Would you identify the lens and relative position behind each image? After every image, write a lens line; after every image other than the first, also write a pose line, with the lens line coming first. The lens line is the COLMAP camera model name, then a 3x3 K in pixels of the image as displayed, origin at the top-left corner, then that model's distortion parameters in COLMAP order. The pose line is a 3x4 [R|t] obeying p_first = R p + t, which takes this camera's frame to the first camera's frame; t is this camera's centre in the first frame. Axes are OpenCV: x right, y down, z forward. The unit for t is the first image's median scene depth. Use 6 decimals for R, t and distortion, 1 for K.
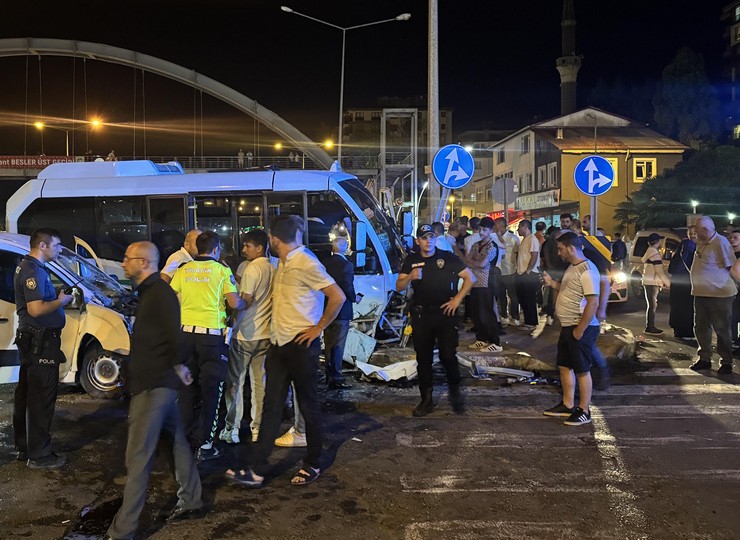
lens RADIAL K [[728.1, 0, 312.1], [0, 728.1, 234.2], [0, 0, 1]] dist [0.141528, -0.287342]
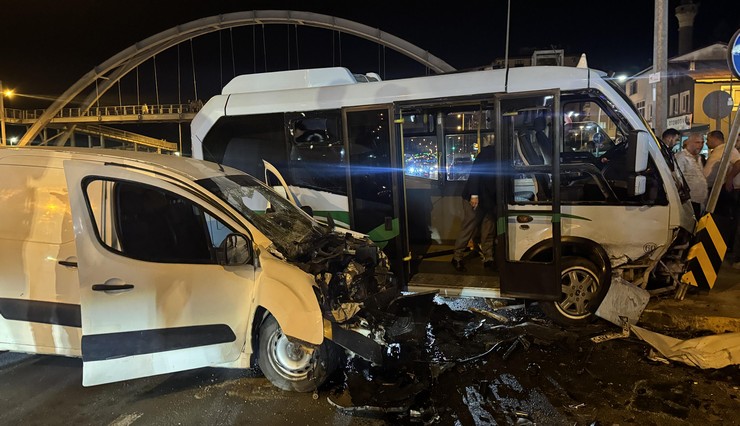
lens RADIAL K [[535.7, 0, 384.6], [0, 535.7, 210.2], [0, 0, 1]] dist [-0.002779, -0.004165]
pose [[0.988847, -0.003945, -0.148882, -0.084663], [0.018244, 0.995330, 0.094795, 0.004375], [0.147812, -0.096454, 0.984301, 0.377484]]
